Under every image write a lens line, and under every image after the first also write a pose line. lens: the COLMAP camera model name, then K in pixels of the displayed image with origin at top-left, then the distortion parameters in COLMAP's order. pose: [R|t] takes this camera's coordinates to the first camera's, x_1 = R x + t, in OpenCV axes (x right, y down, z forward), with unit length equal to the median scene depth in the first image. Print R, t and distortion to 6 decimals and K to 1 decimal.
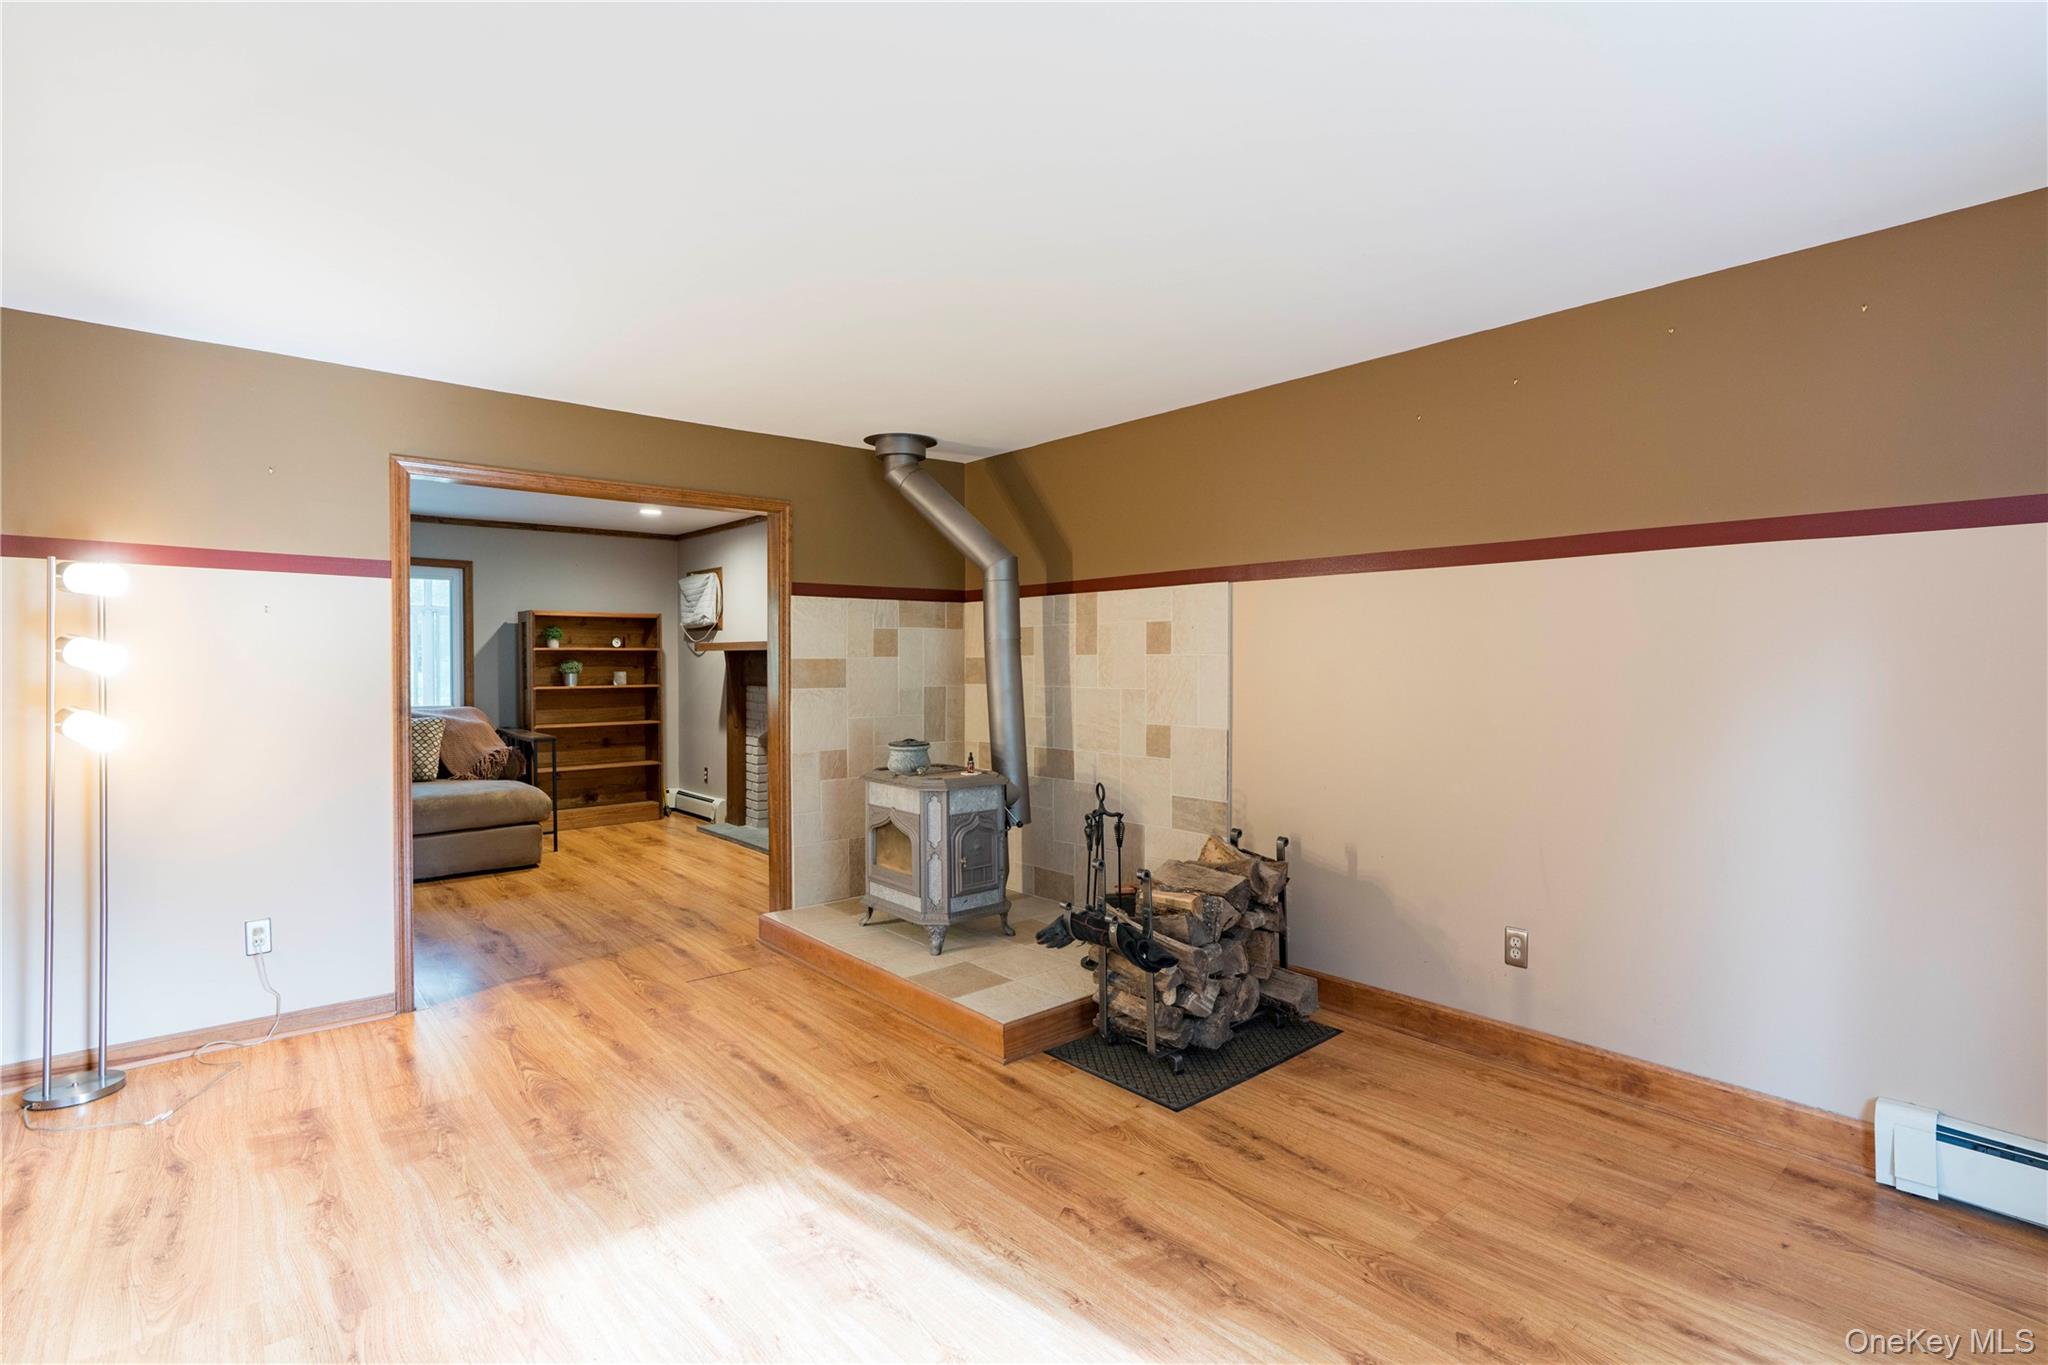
lens RADIAL K [[981.7, 0, 1085.2], [0, 981.7, 675.6], [0, 0, 1]] dist [-0.004378, 0.000965]
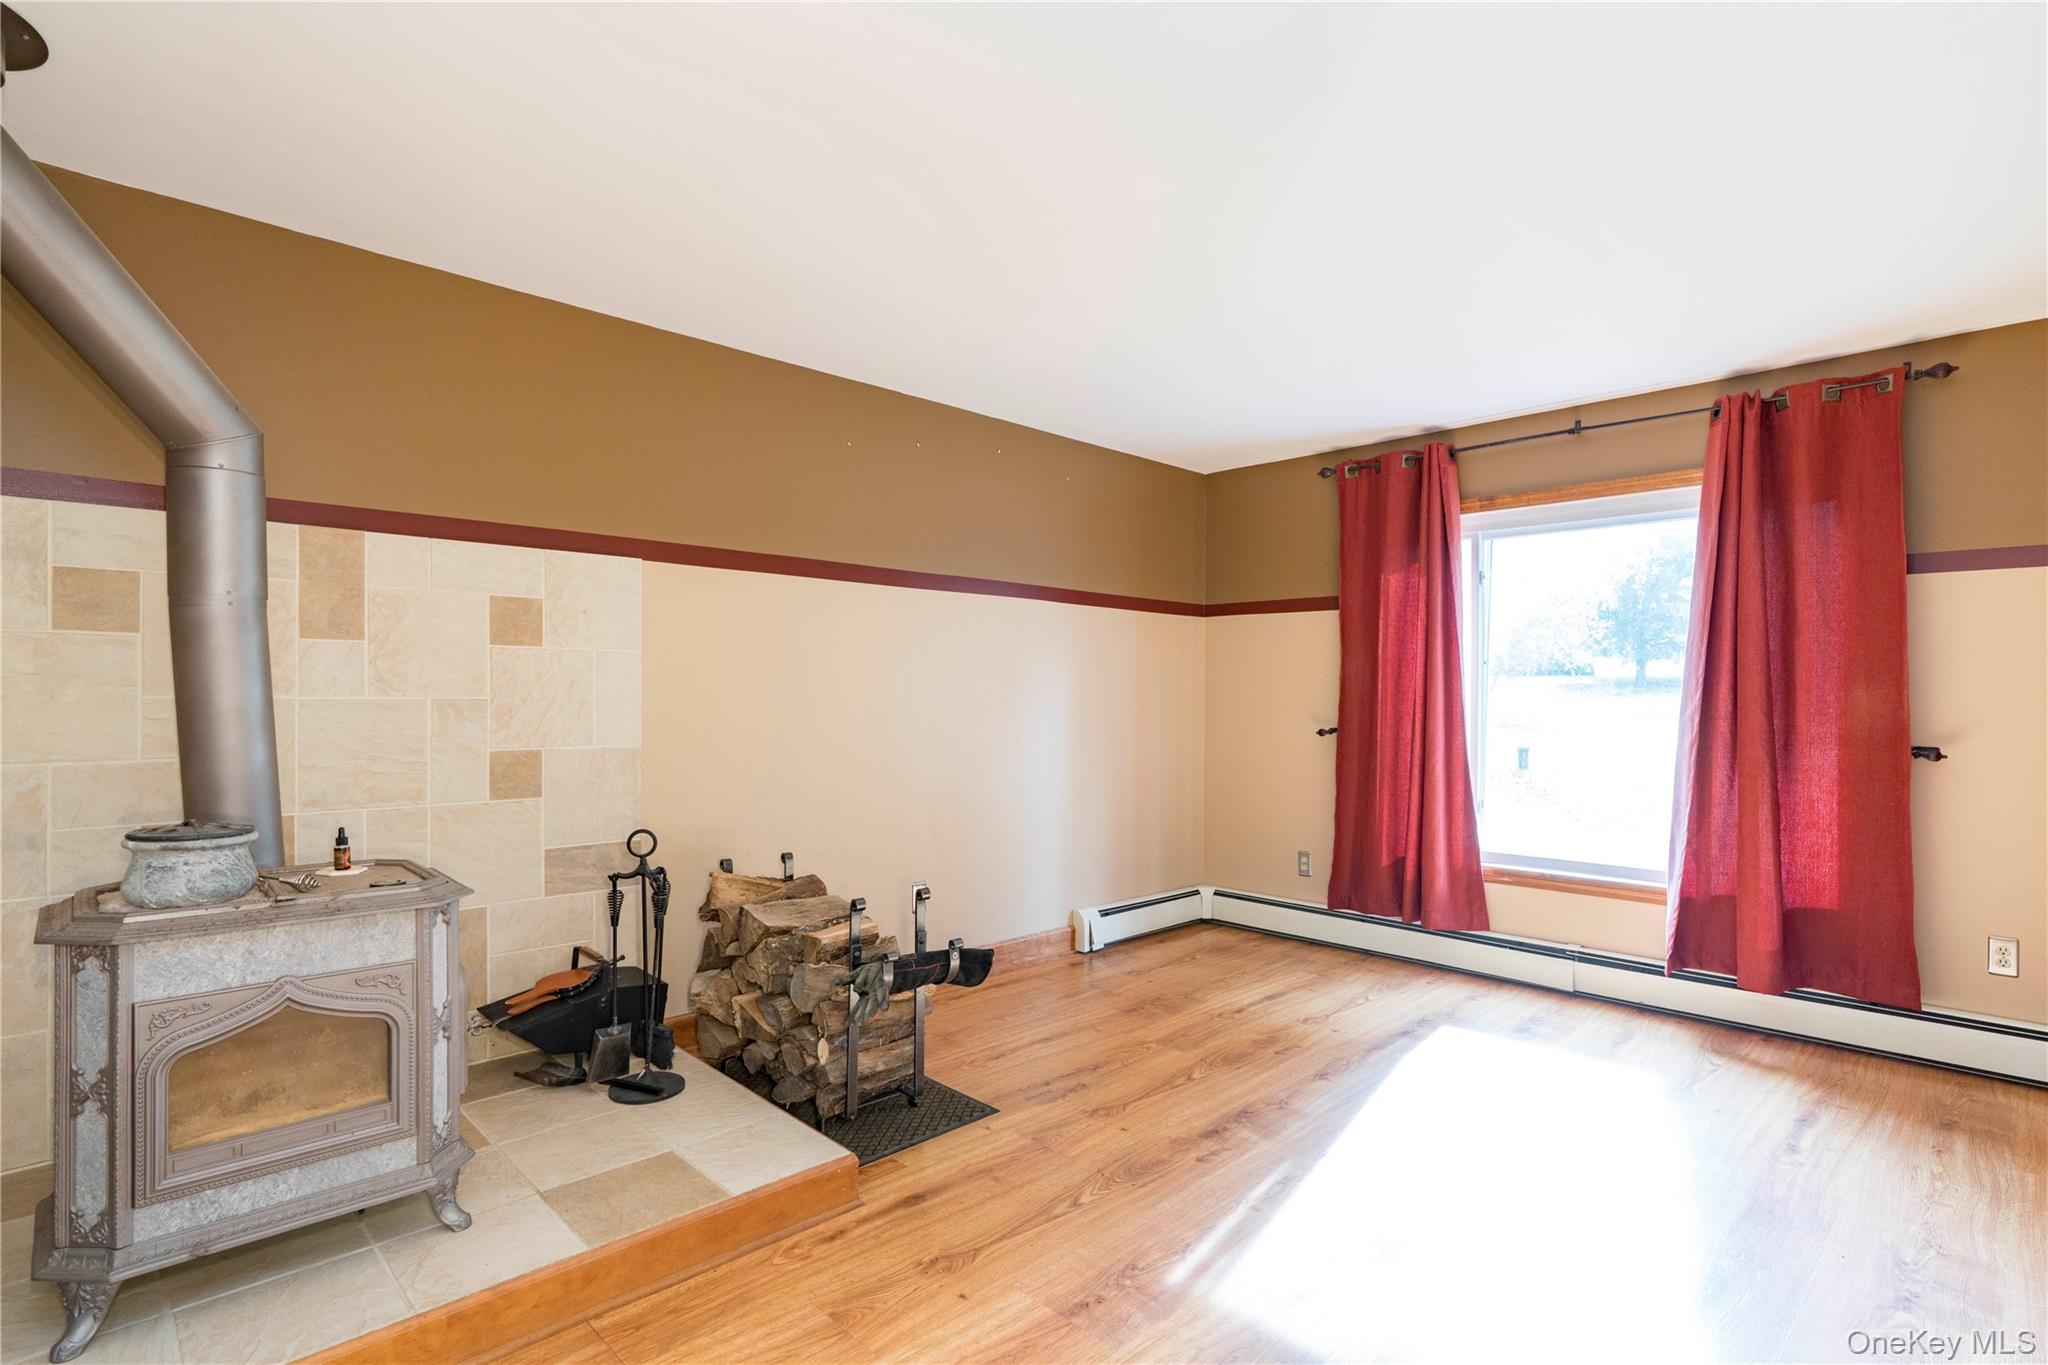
lens RADIAL K [[981.7, 0, 1017.2], [0, 981.7, 686.3], [0, 0, 1]] dist [-0.004378, 0.000965]
pose [[-0.022342, 0.004137, 0.999742, -0.918599], [0.003206, 0.999987, -0.004066, 0.014656], [-0.999745, 0.003114, -0.022355, 1.010220]]
